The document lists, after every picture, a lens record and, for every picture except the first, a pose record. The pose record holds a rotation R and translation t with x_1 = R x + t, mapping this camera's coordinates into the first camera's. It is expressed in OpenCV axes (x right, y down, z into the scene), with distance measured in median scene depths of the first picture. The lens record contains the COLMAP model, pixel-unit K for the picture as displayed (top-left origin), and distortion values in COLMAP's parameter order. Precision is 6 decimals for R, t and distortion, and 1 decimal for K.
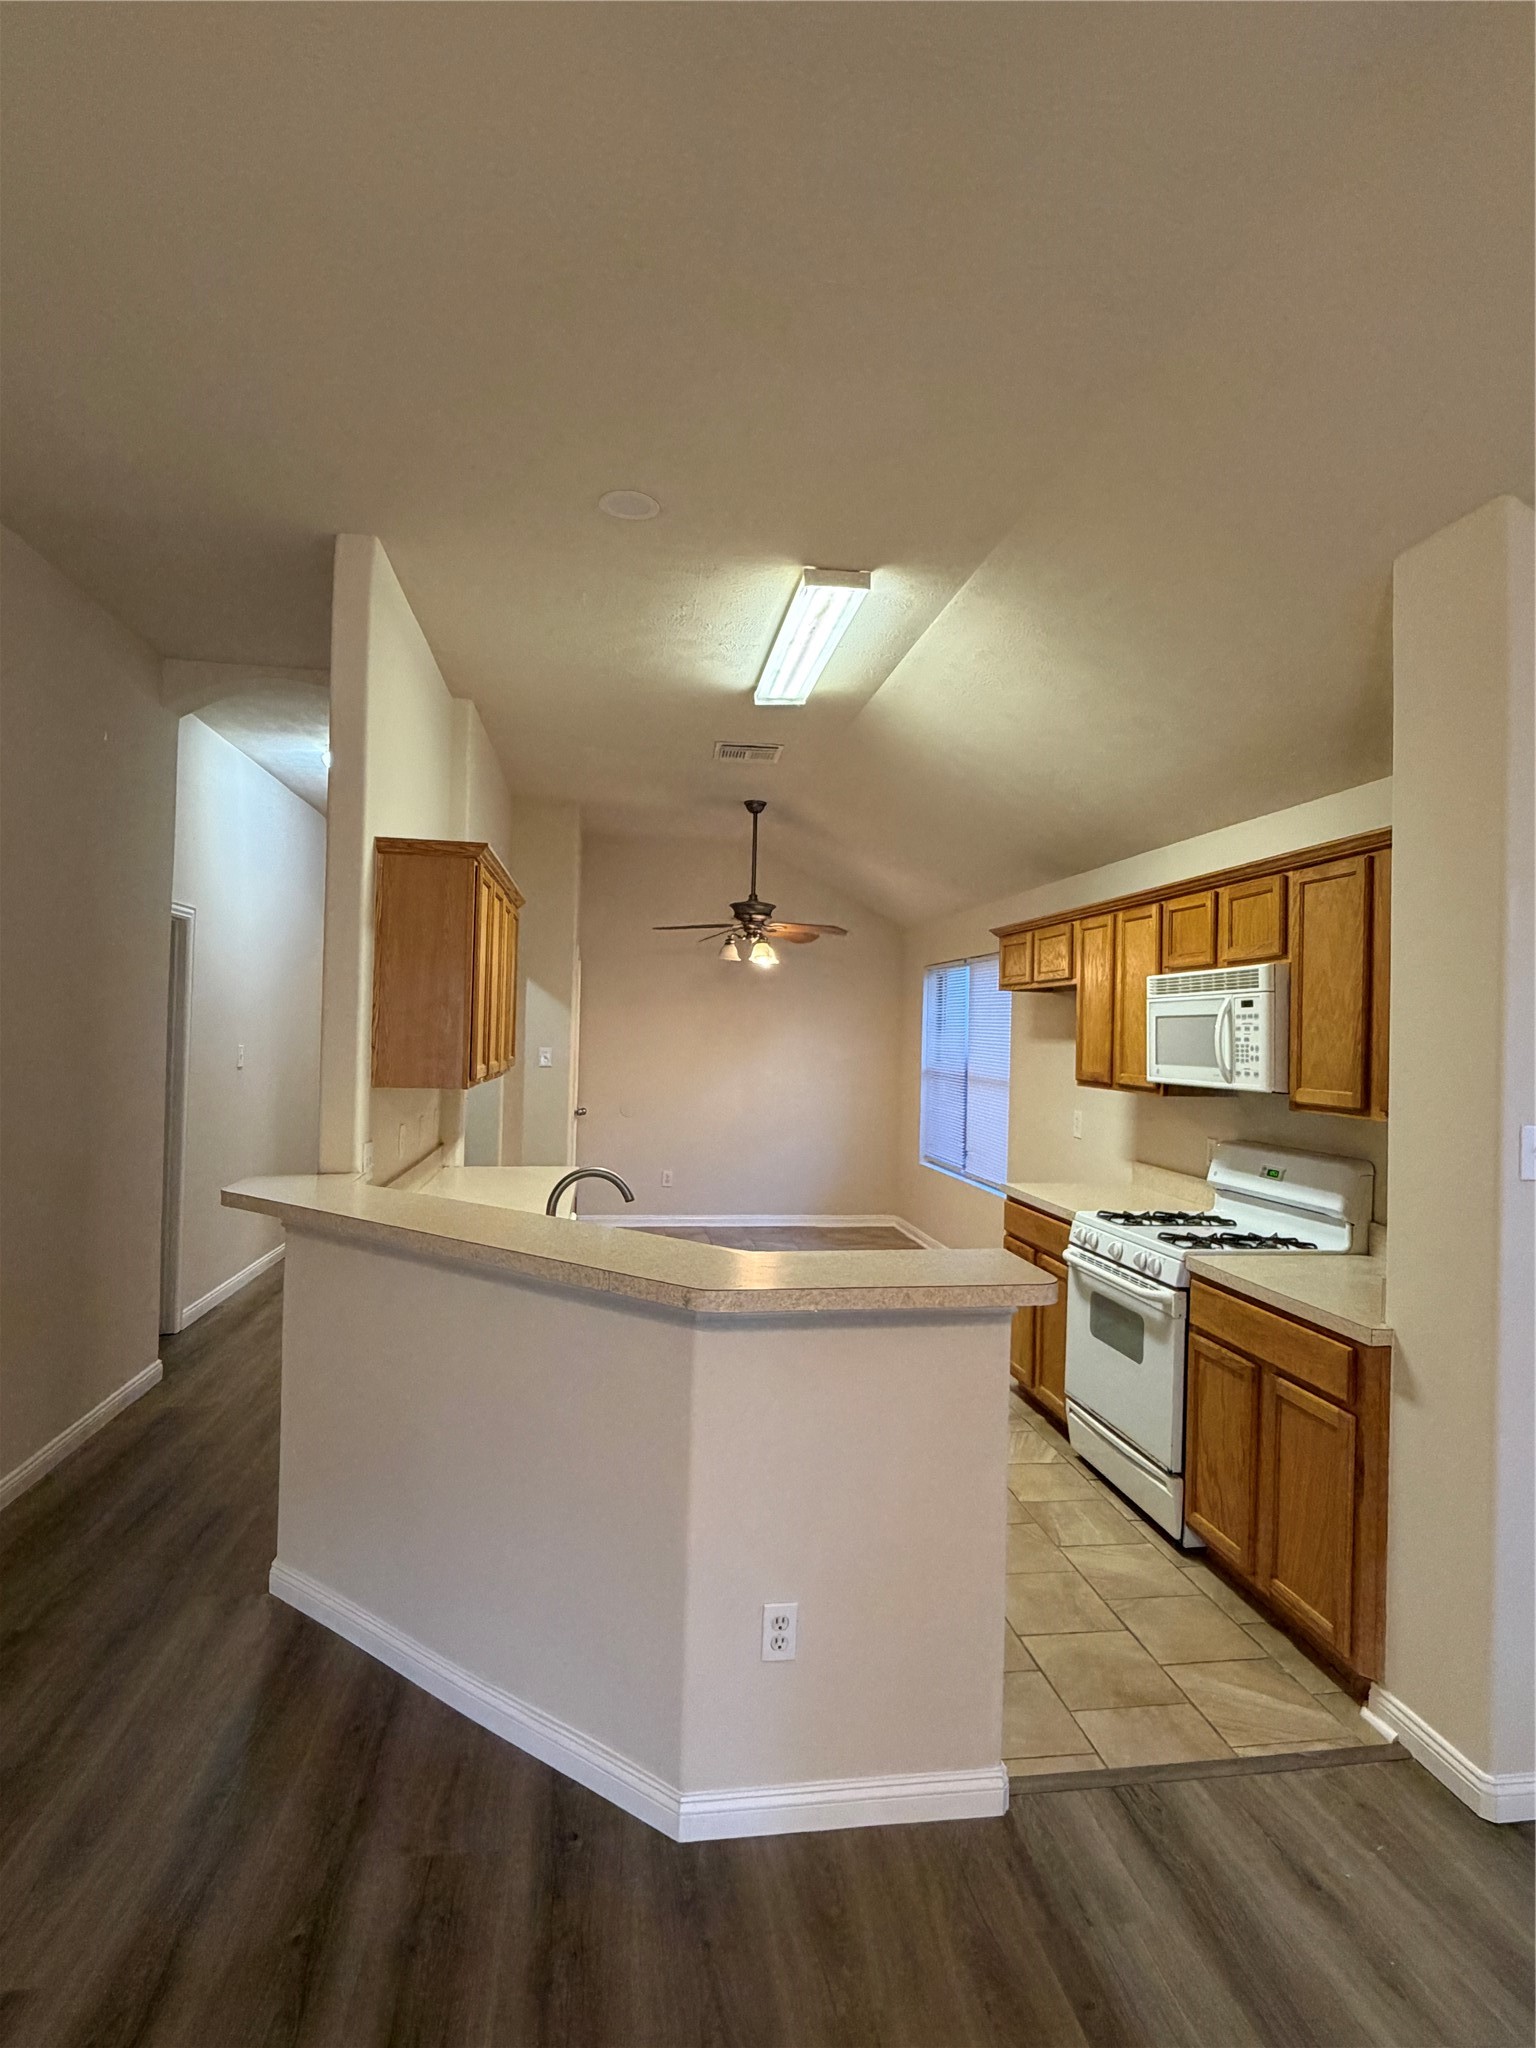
lens RADIAL K [[1070.8, 0, 757.7], [0, 1070.8, 1032.5], [0, 0, 1]] dist [-0.000552, 0.000436]
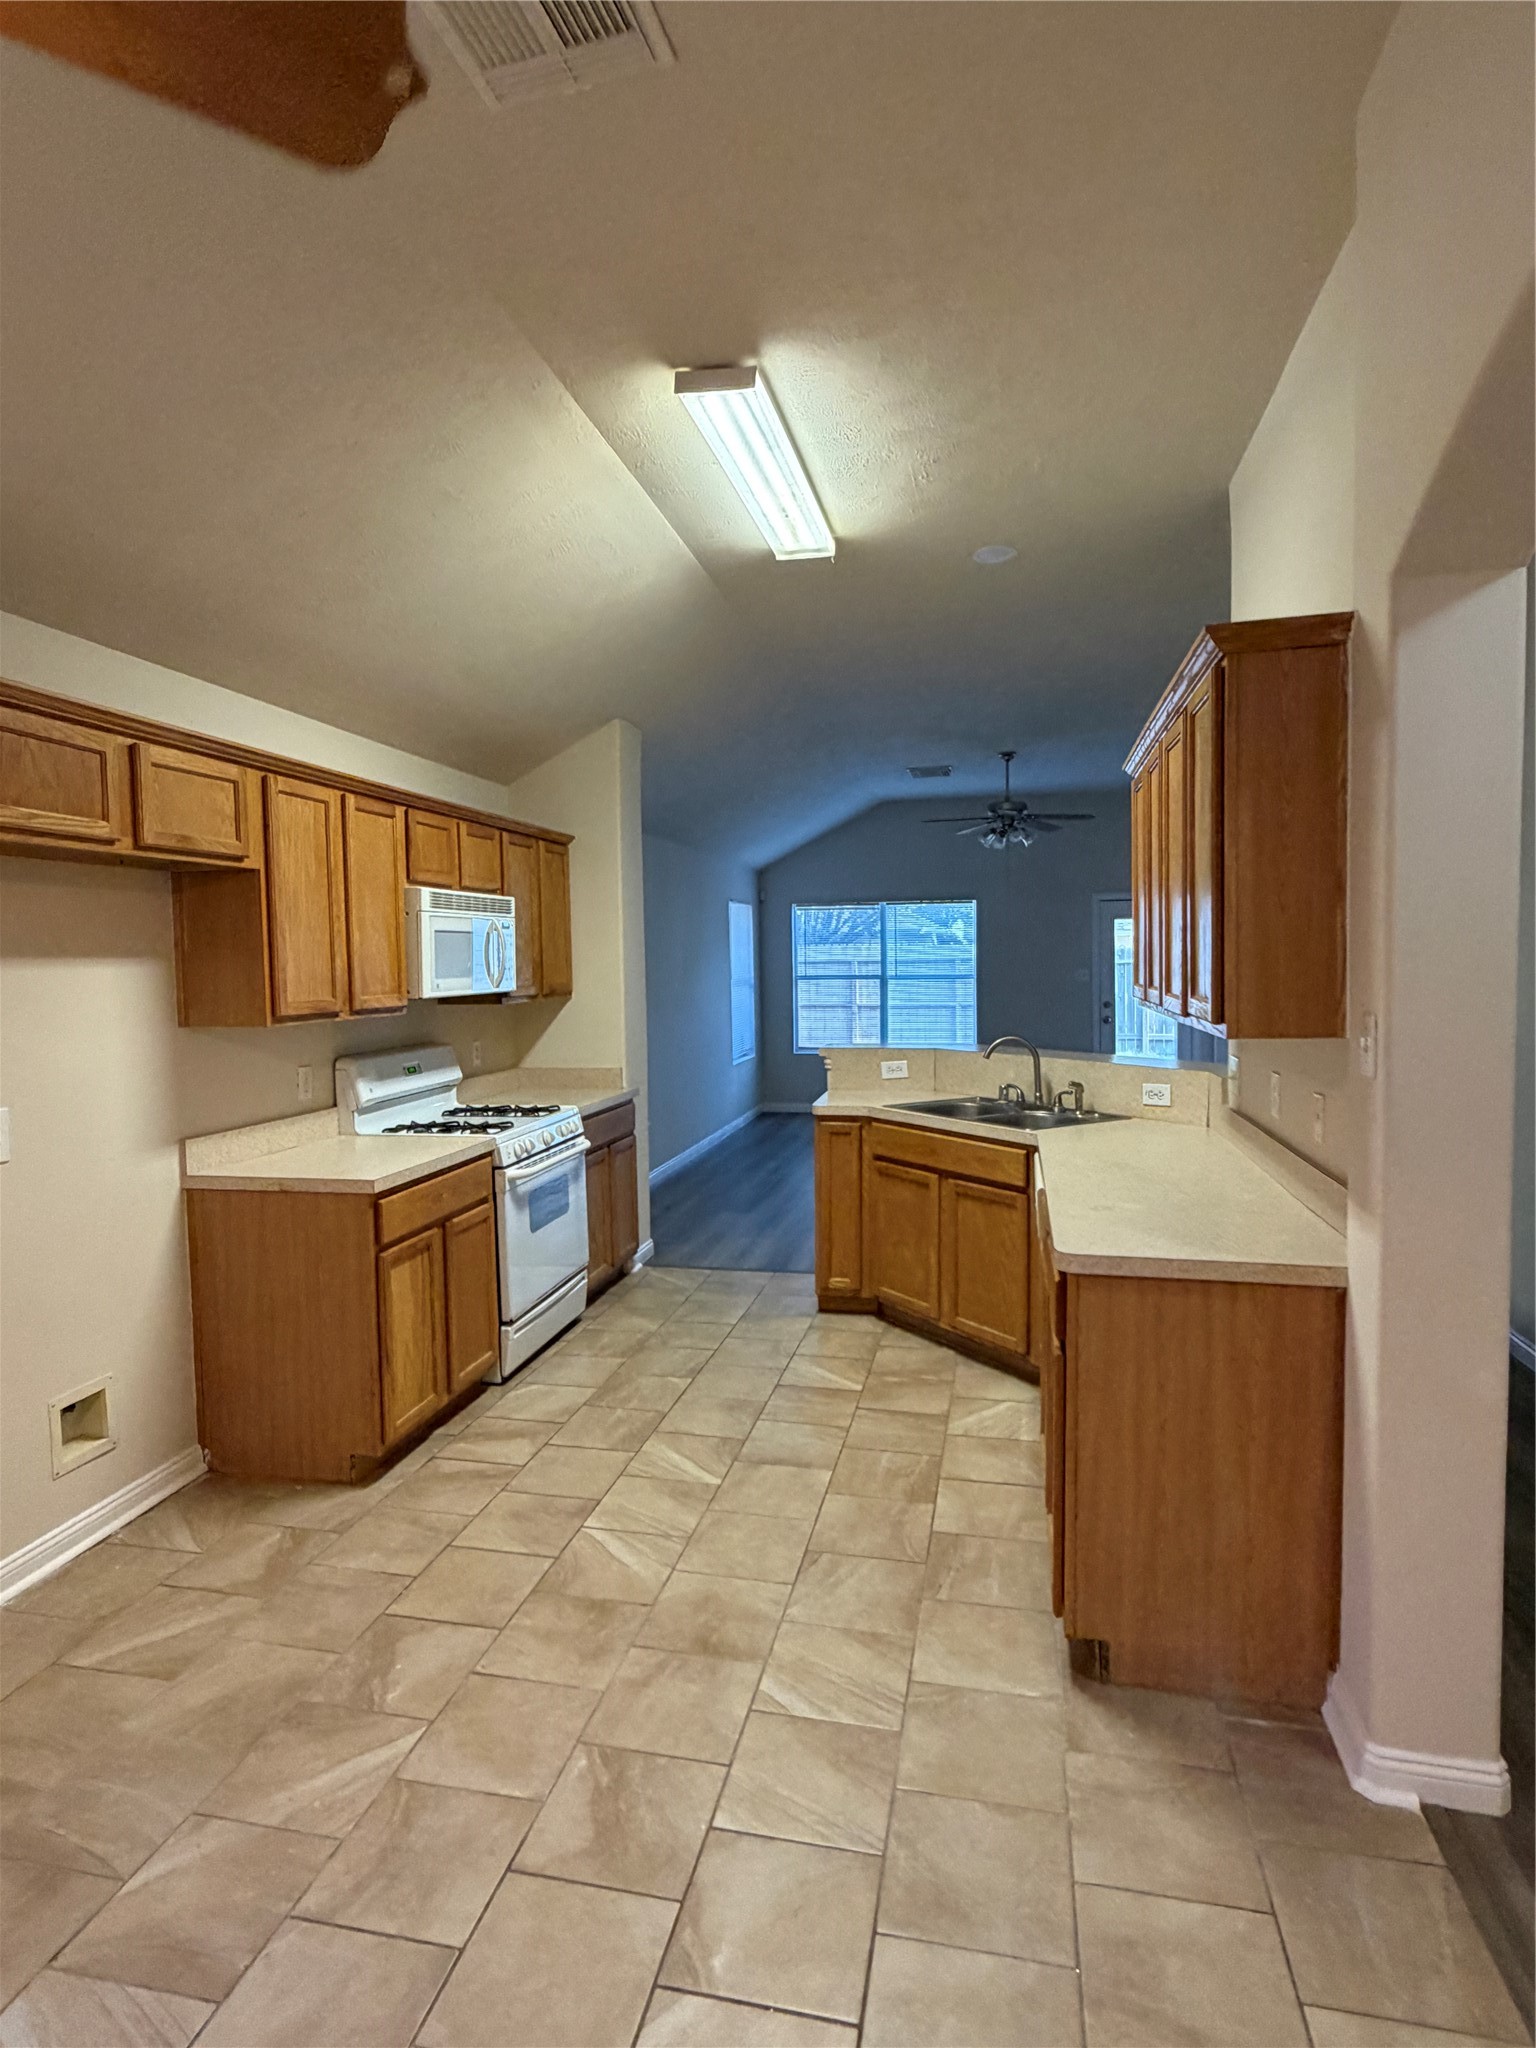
lens RADIAL K [[1070.8, 0, 767.7], [0, 1070.8, 1016.4], [0, 0, 1]] dist [-0.000552, 0.000436]
pose [[-0.935931, -0.028448, 0.351032, -0.256094], [-0.008719, 0.998298, 0.057656, 0.004556], [-0.352074, 0.050902, -0.934587, 1.786252]]
